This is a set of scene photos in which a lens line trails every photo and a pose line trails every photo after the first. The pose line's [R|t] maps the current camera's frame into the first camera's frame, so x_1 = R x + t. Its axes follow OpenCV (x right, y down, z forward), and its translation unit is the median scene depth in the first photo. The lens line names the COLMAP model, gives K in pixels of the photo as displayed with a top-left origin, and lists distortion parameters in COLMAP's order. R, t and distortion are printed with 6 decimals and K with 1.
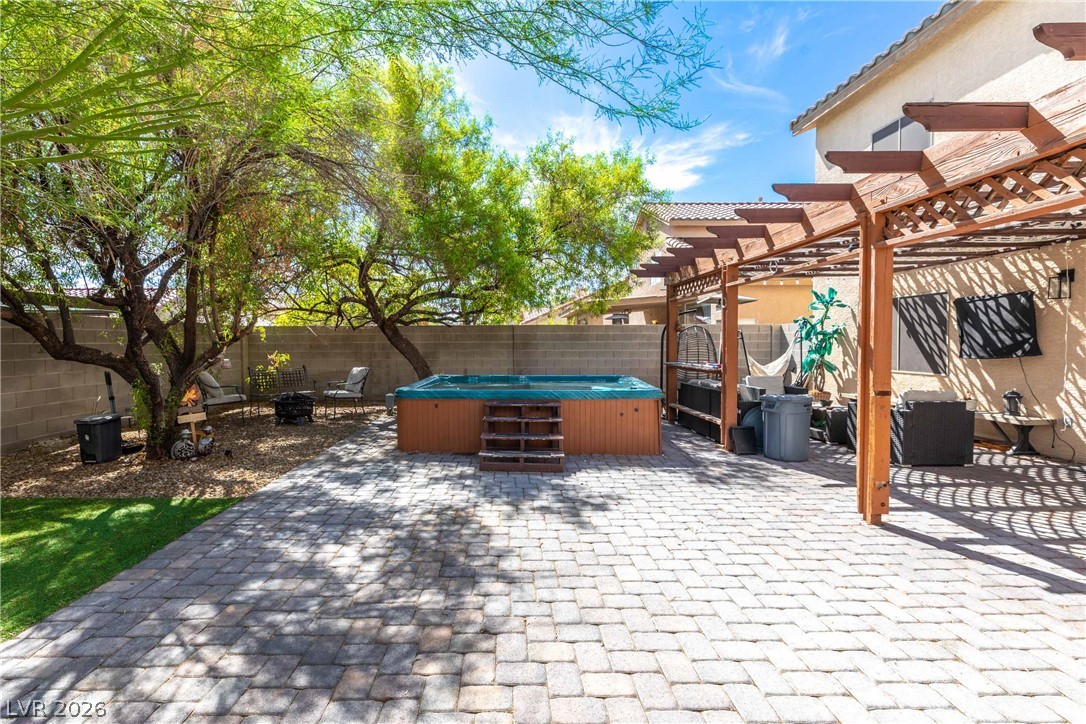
lens RADIAL K [[511.6, 0, 543.0], [0, 511.6, 362.0], [0, 0, 1]] dist [0.000901, -0.000266]
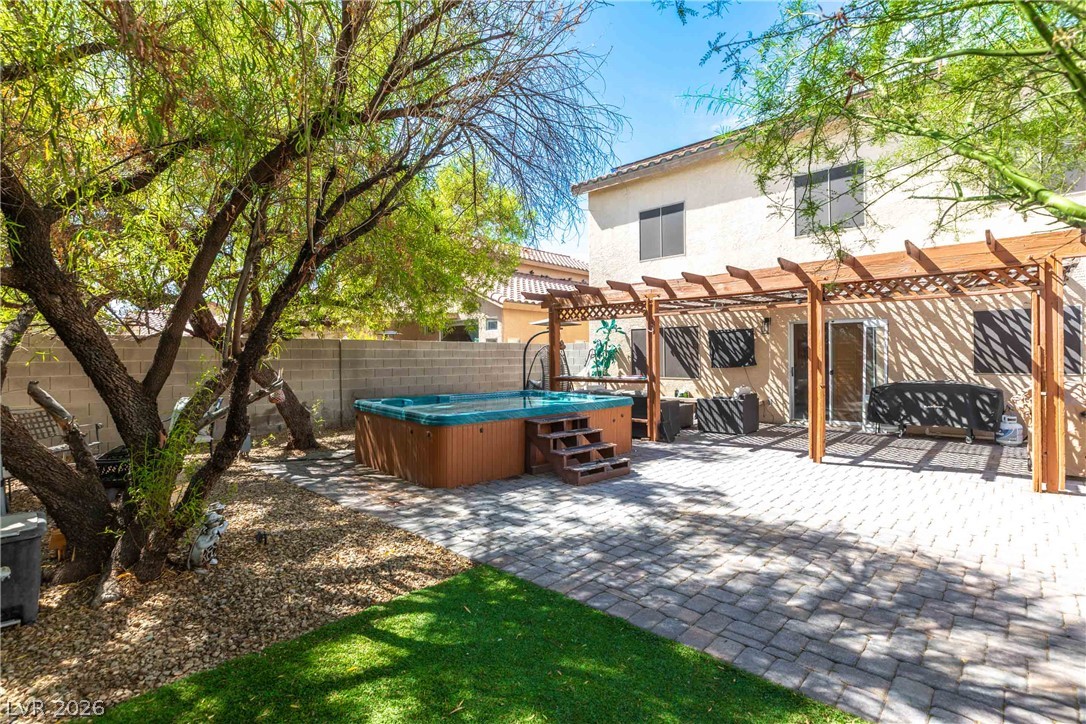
lens RADIAL K [[508.0, 0, 579.0], [0, 508.0, 357.3], [0, 0, 1]] dist [0.032524, -0.021808]
pose [[0.682301, 0.001456, 0.731070, -0.999872], [0.028692, 0.999174, -0.028768, -0.014662], [-0.730509, 0.040604, 0.681695, 0.363052]]
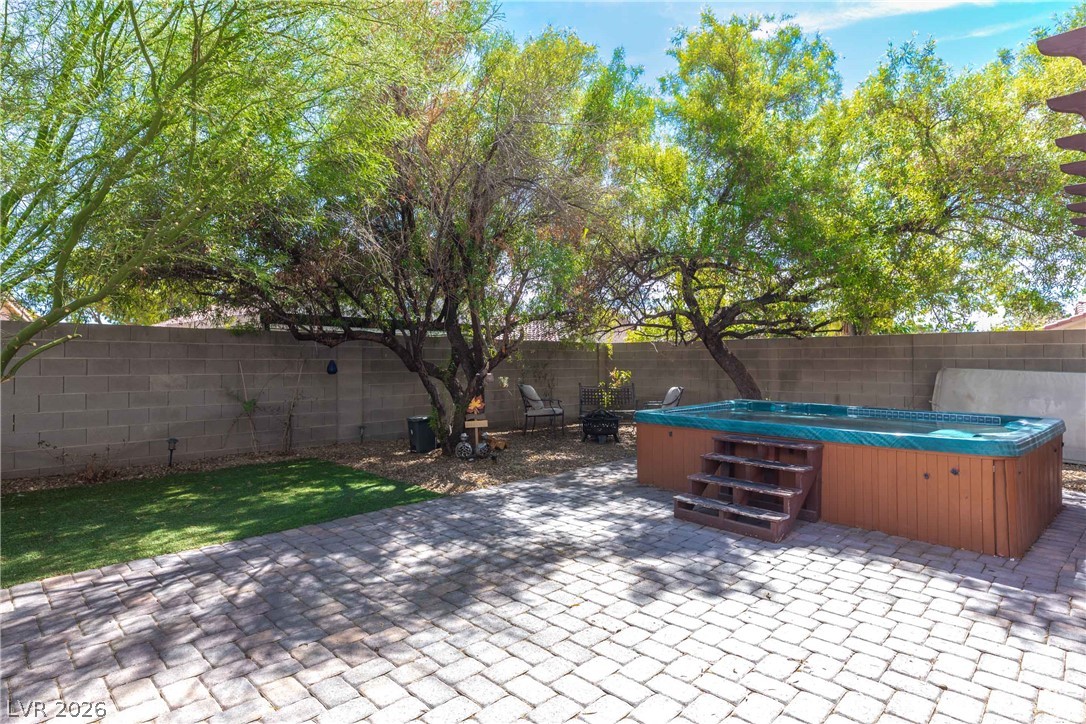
lens RADIAL K [[603.0, 0, 543.0], [0, 603.0, 362.0], [0, 0, 1]] dist [-0.001579, -0.000026]
pose [[0.674046, 0.003076, -0.738683, 0.521689], [-0.028405, 0.999360, -0.021757, -0.007125], [0.738143, 0.035648, 0.673702, 0.234407]]
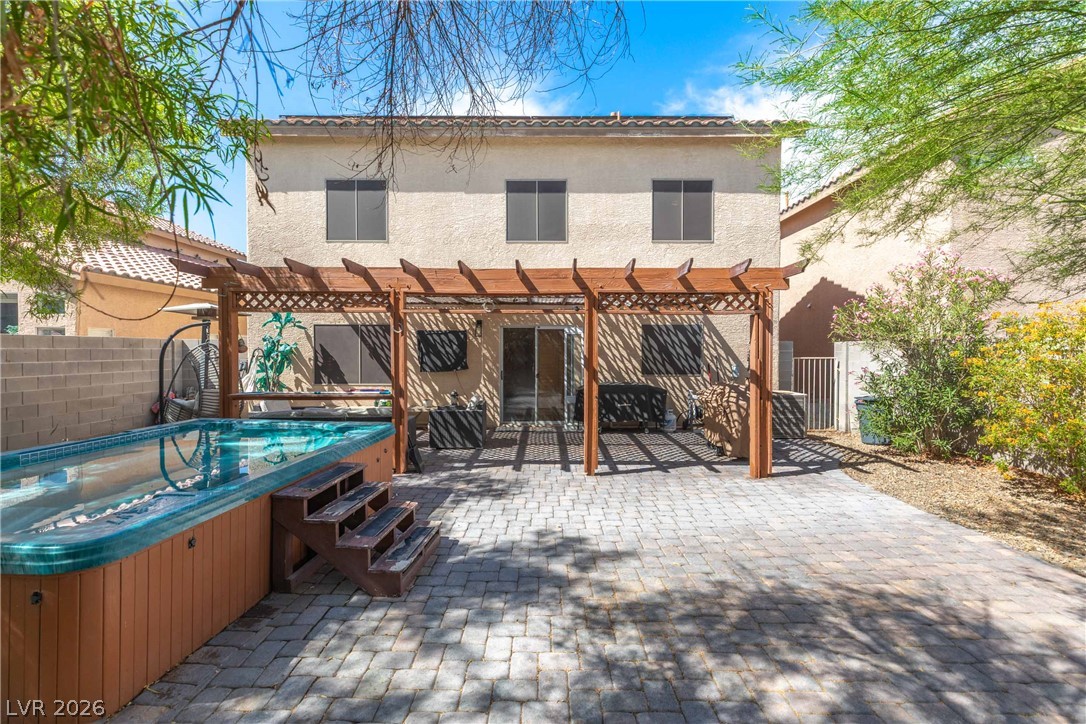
lens RADIAL K [[472.3, 0, 543.0], [0, 472.3, 362.0], [0, 0, 1]] dist [0.002996, 0.000182]
pose [[0.062069, -0.015679, 0.997949, -0.770959], [0.031110, 0.999421, 0.013767, -0.075598], [-0.997587, 0.030192, 0.062520, 0.933300]]
